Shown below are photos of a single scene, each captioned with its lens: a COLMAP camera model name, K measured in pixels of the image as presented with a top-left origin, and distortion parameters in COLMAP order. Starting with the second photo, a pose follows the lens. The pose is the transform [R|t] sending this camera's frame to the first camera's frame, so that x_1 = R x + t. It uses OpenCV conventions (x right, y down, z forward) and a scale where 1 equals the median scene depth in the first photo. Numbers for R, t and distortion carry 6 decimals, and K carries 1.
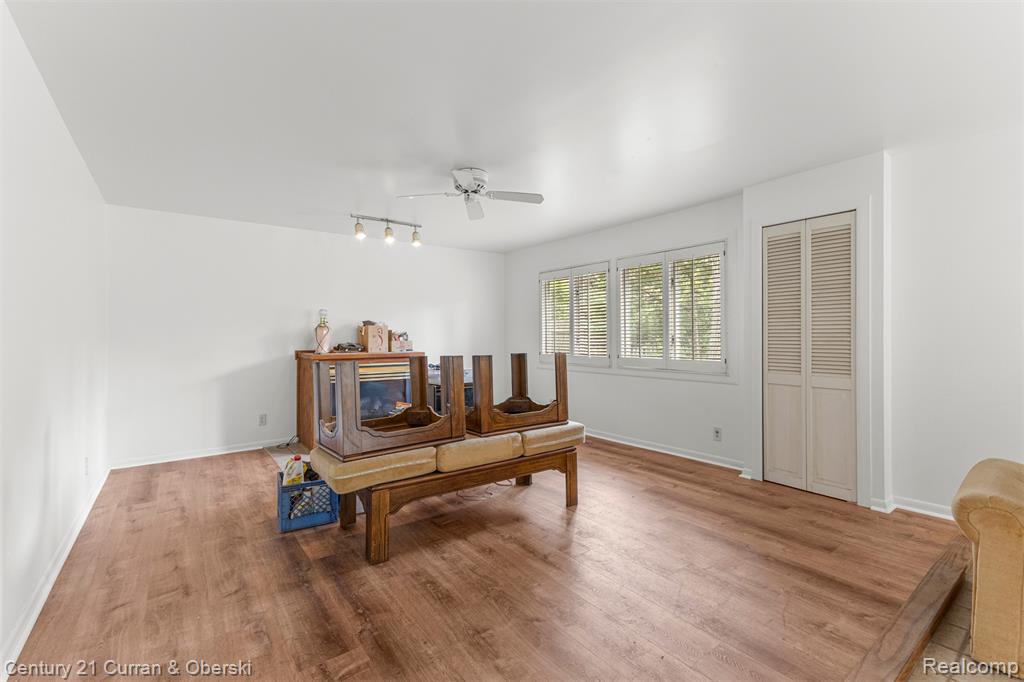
lens RADIAL K [[445.3, 0, 512.9], [0, 445.3, 336.0], [0, 0, 1]] dist [0.022125, 0.000167]
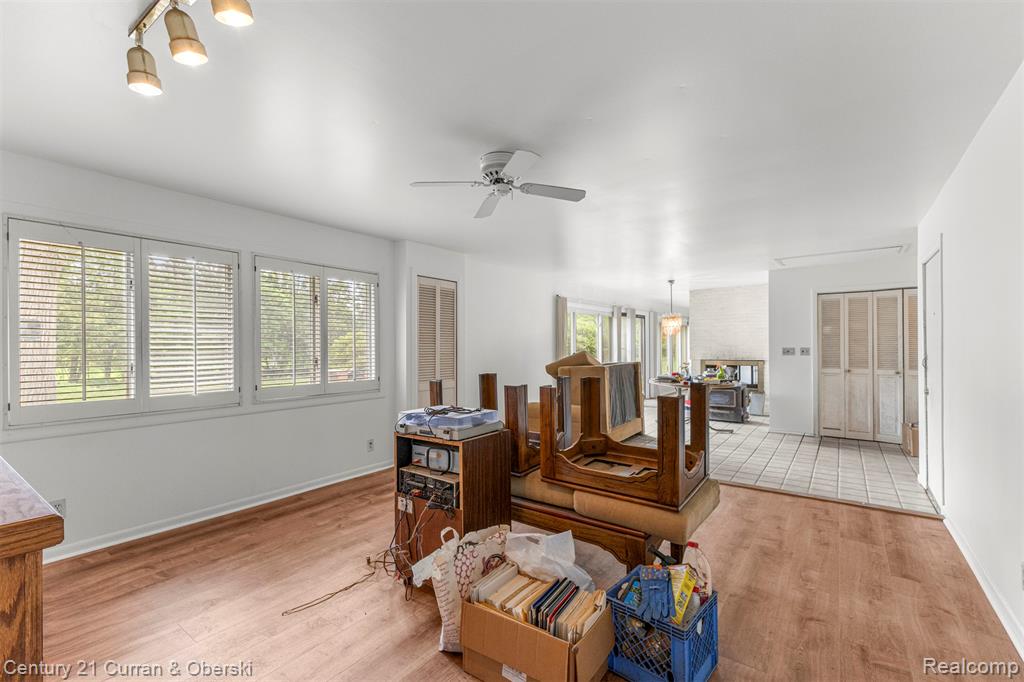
lens RADIAL K [[445.3, 0, 509.3], [0, 445.3, 347.6], [0, 0, 1]] dist [0.022125, 0.000167]
pose [[-0.281123, 0.006049, 0.959653, -0.890694], [0.008727, 0.999955, -0.003746, -0.019954], [-0.959632, 0.007322, -0.281163, 1.230190]]
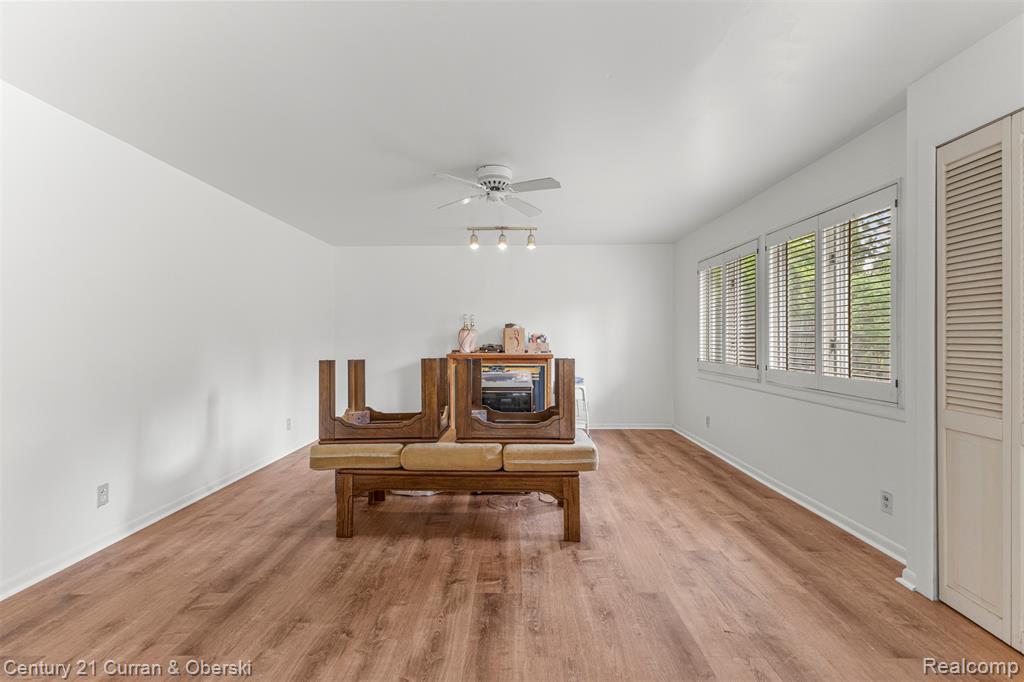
lens RADIAL K [[445.3, 0, 514.5], [0, 445.3, 339.0], [0, 0, 1]] dist [0.022125, 0.000167]
pose [[0.797315, 0.006386, -0.603529, 0.531483], [-0.003213, 0.999975, 0.006336, -0.006560], [0.603554, -0.003113, 0.797316, 0.253841]]
